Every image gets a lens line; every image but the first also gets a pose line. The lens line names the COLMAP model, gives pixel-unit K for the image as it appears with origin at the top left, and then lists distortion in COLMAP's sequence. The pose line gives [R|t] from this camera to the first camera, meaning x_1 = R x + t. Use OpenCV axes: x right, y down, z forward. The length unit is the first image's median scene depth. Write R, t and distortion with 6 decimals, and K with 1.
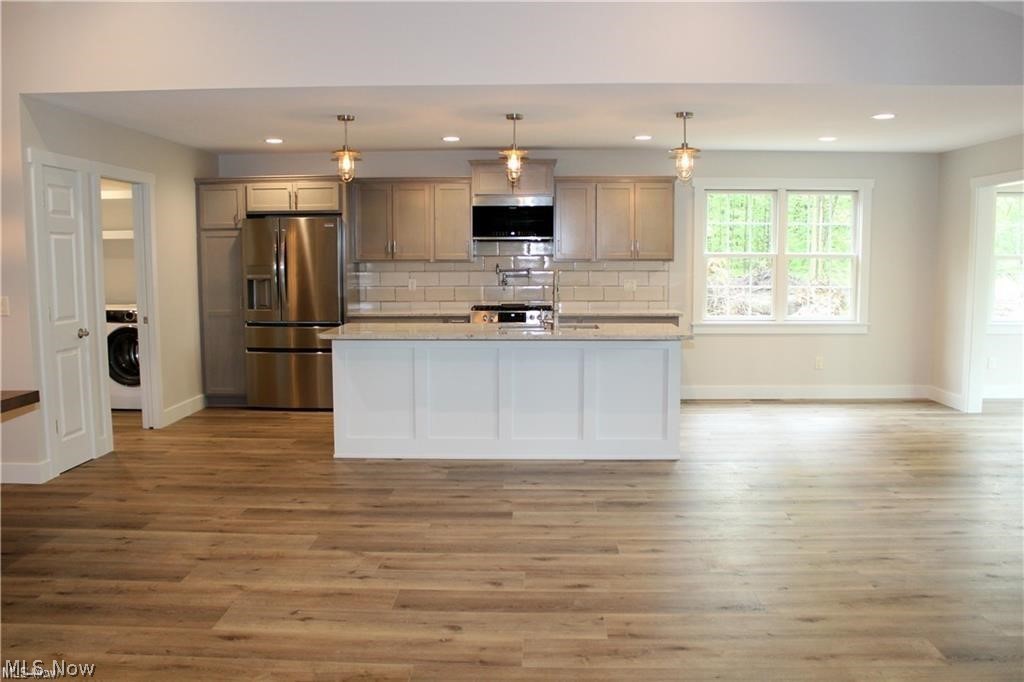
lens RADIAL K [[862.4, 0, 512.0], [0, 862.4, 341.0], [0, 0, 1]] dist [-0.205498, 0.235596]
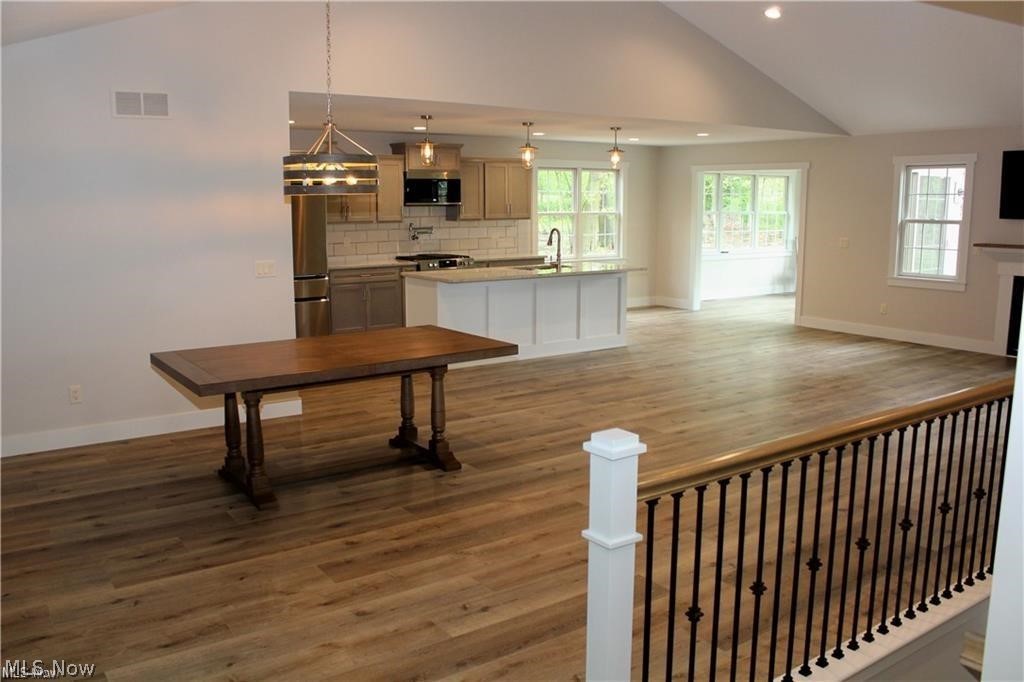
lens RADIAL K [[862.4, 0, 512.0], [0, 862.4, 341.0], [0, 0, 1]] dist [-0.205498, 0.235596]
pose [[0.796897, -0.096314, 0.596388, -0.707139], [0.058129, 0.994853, 0.082992, -0.012690], [-0.601312, -0.031469, 0.798395, -0.122262]]
